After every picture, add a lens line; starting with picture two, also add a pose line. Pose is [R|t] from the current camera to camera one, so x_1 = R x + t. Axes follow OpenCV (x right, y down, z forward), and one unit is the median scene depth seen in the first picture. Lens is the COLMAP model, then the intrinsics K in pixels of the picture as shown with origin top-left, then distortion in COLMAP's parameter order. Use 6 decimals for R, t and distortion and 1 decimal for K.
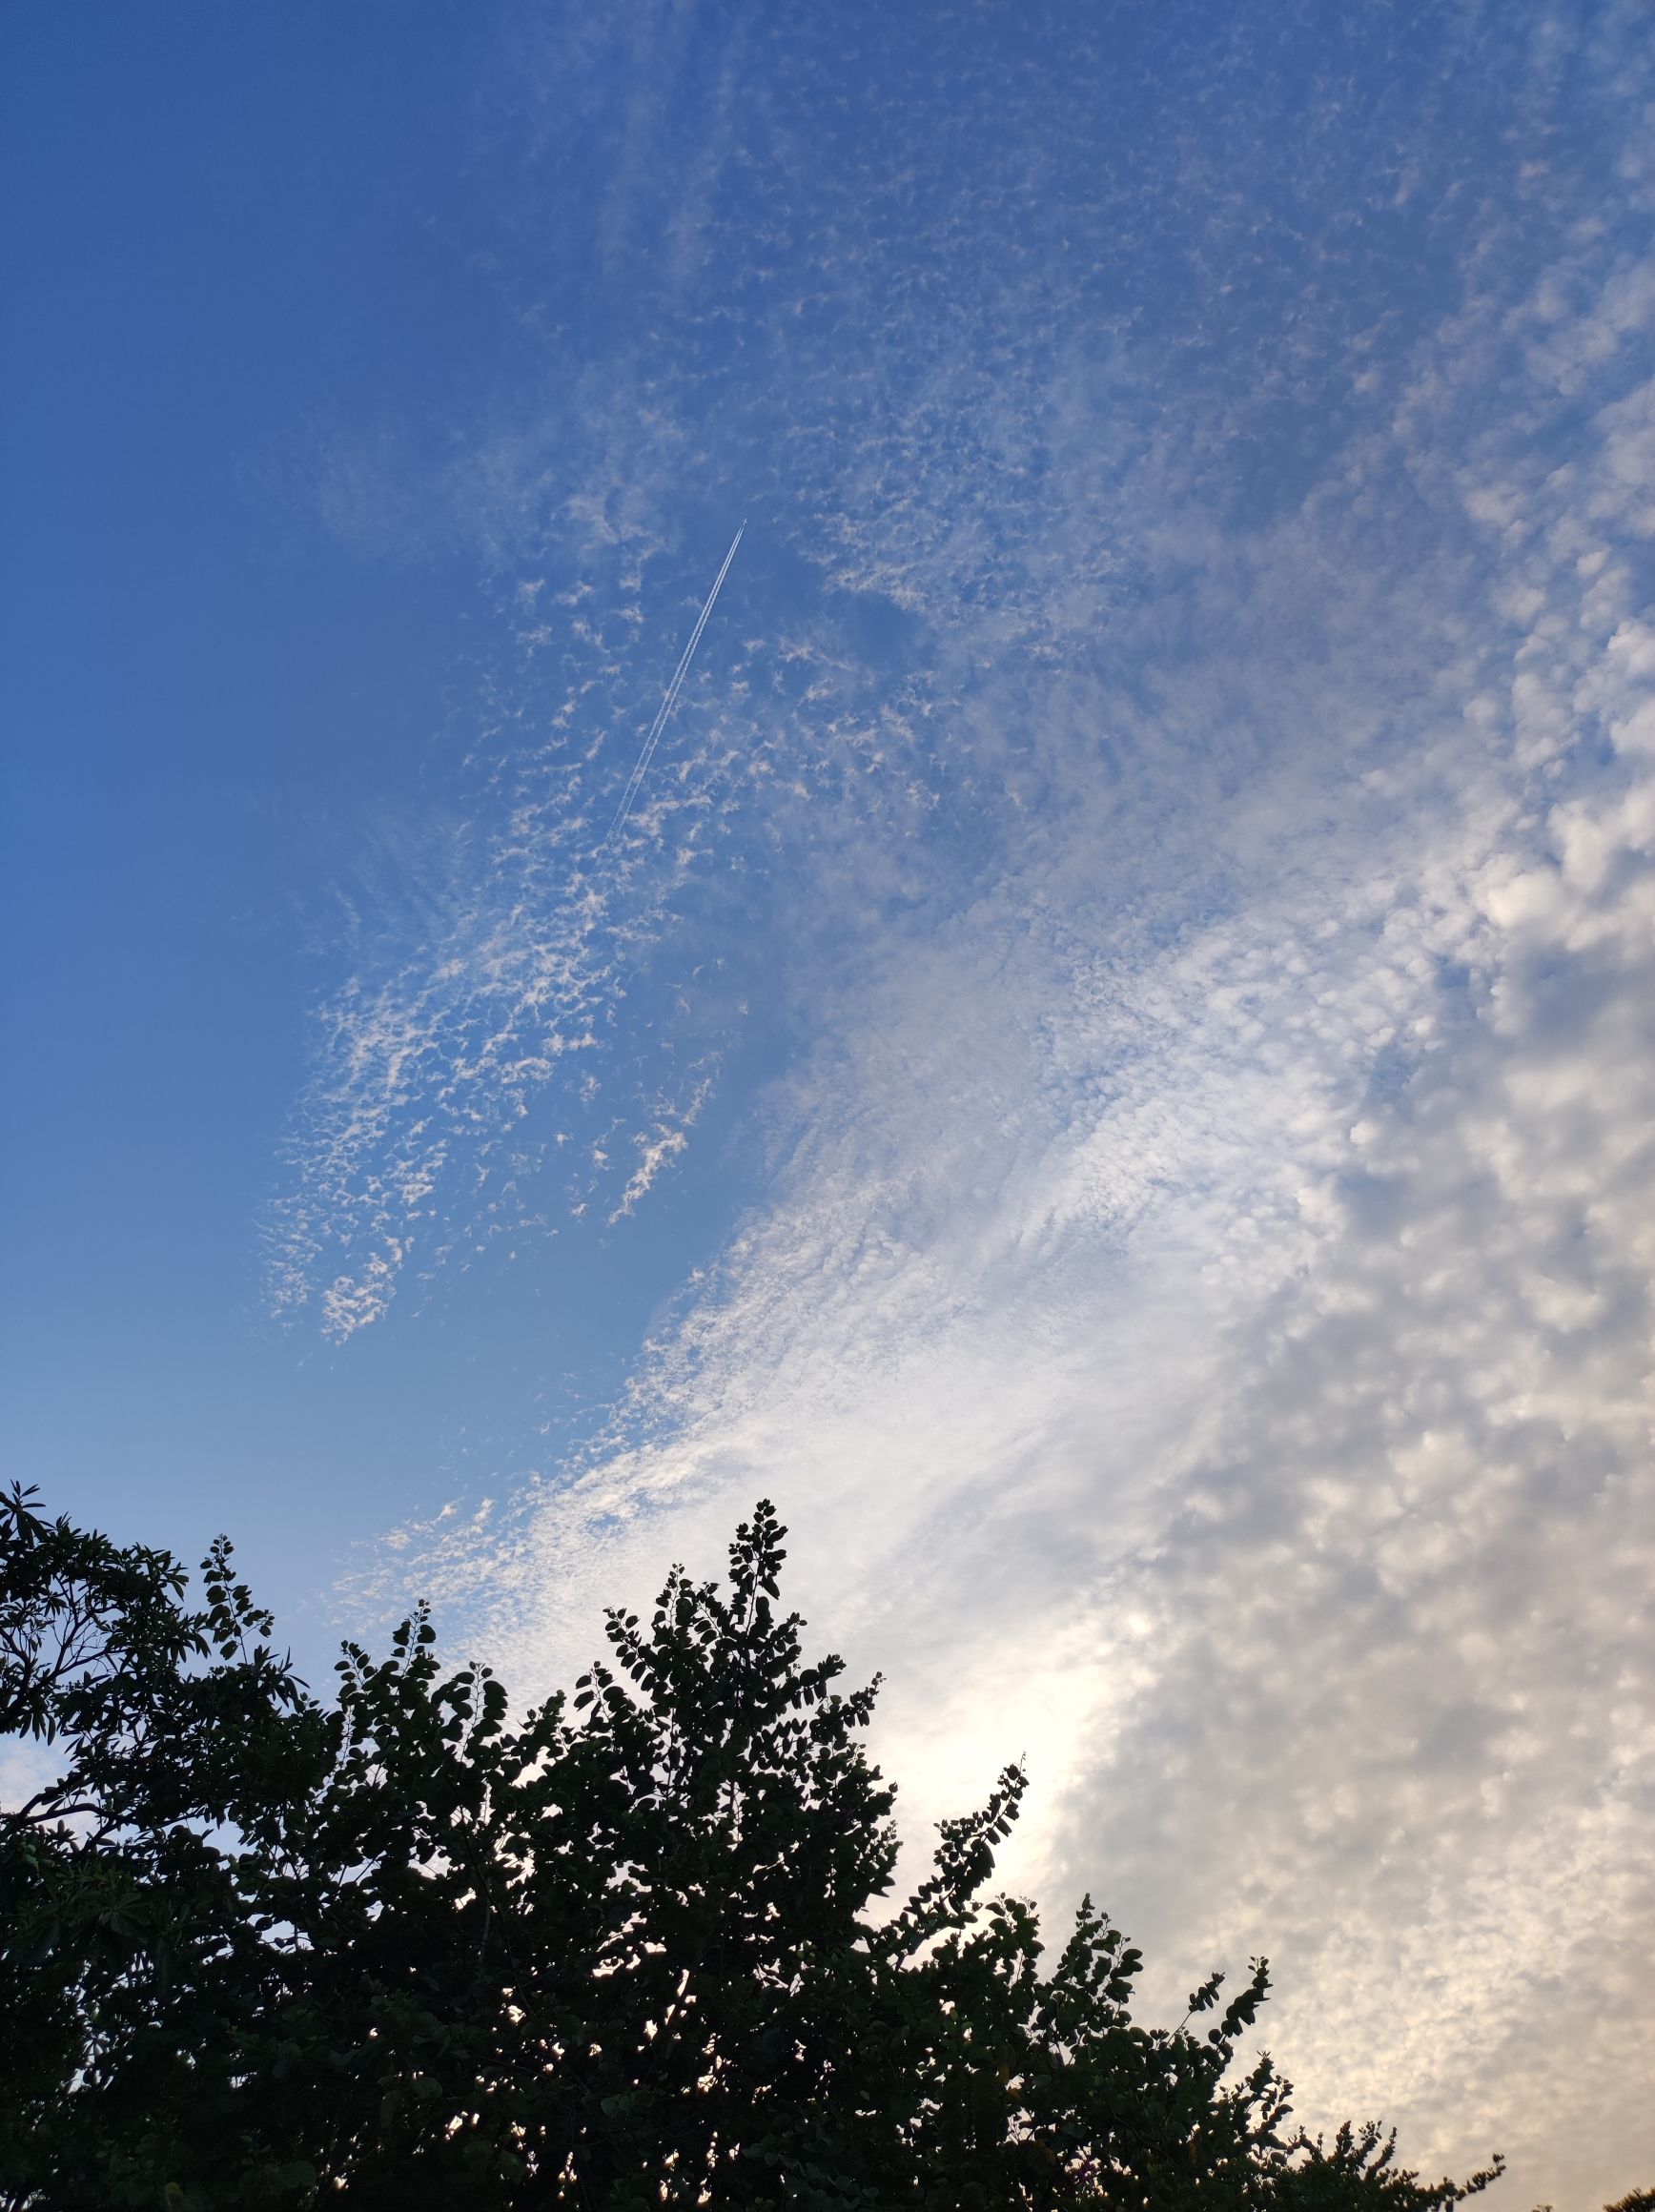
lens RADIAL K [[1601.8, 0, 831.9], [0, 1601.8, 1103.2], [0, 0, 1]] dist [-0.005908, 0.003656]
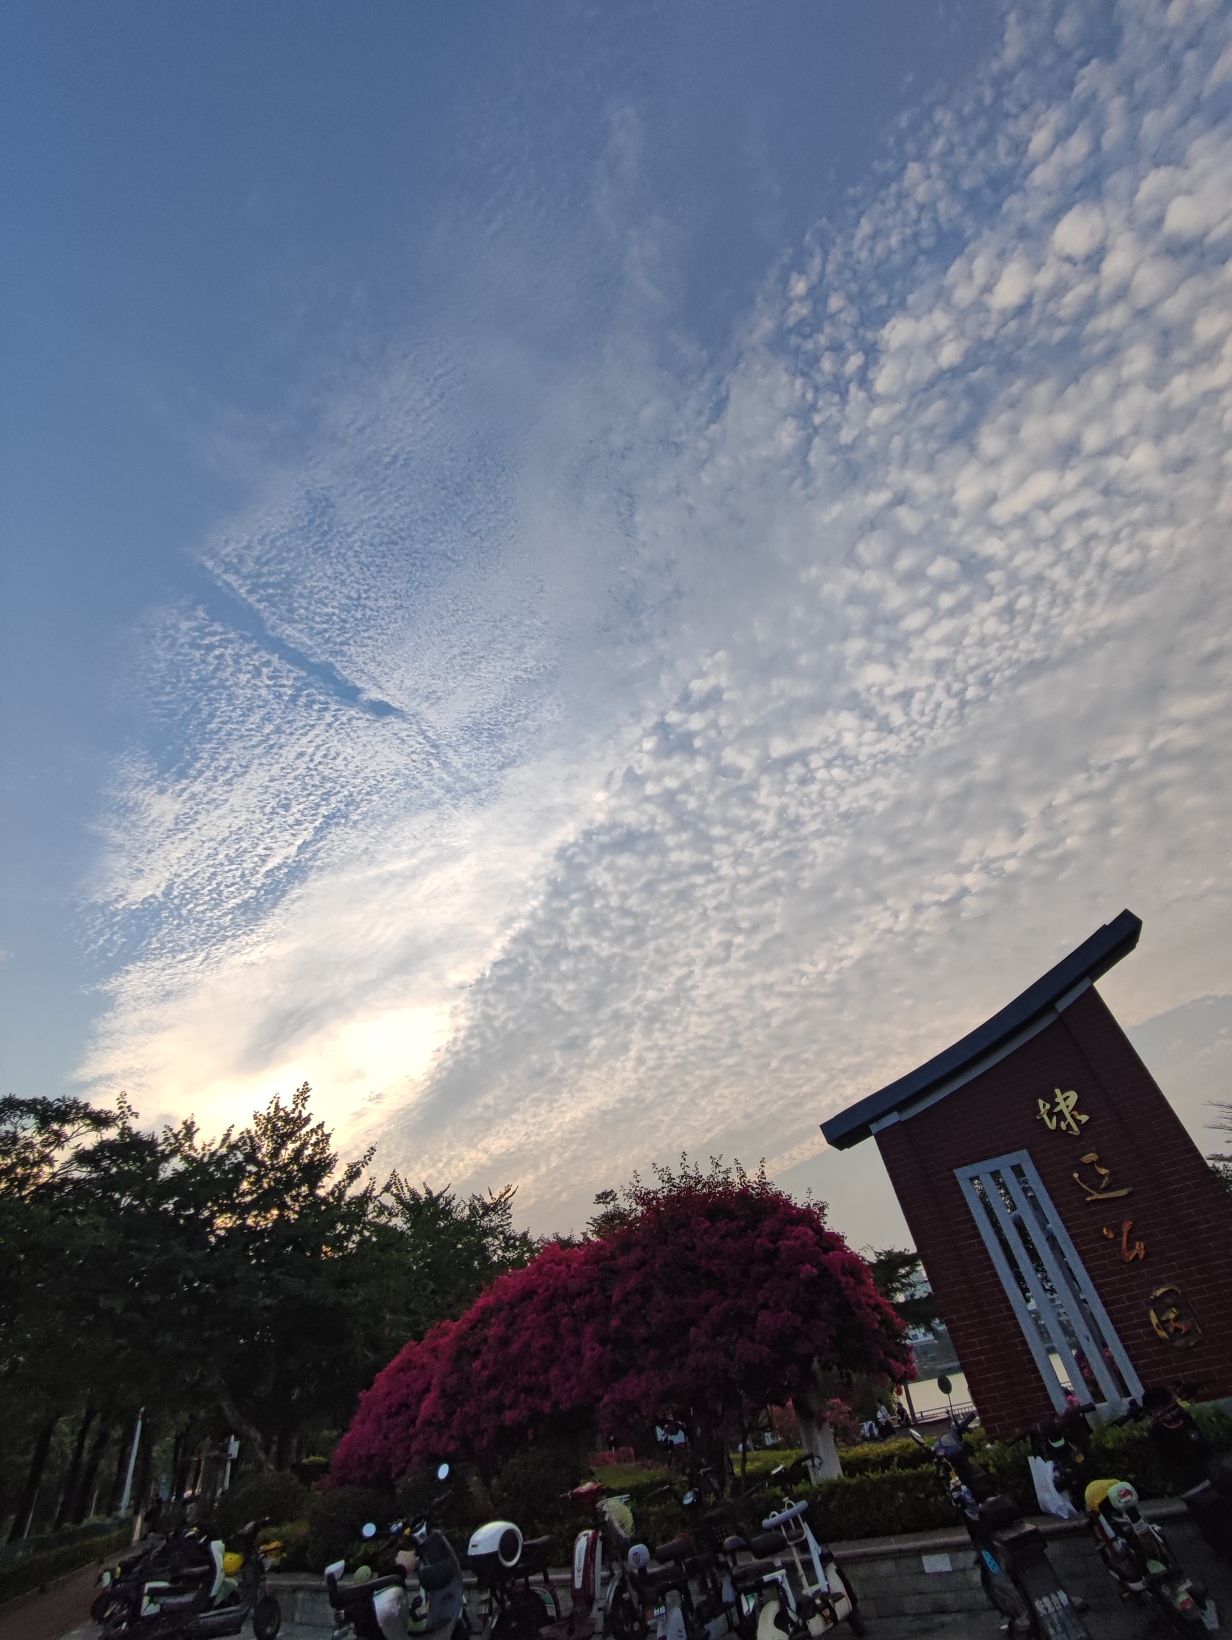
lens RADIAL K [[774.2, 0, 618.9], [0, 774.2, 822.5], [0, 0, 1]] dist [-0.000440, 0.000172]
pose [[0.951239, 0.089375, 0.295223, 0.023937], [-0.149272, 0.970947, 0.187029, -0.265753], [-0.269930, -0.221978, 0.936944, -0.234844]]
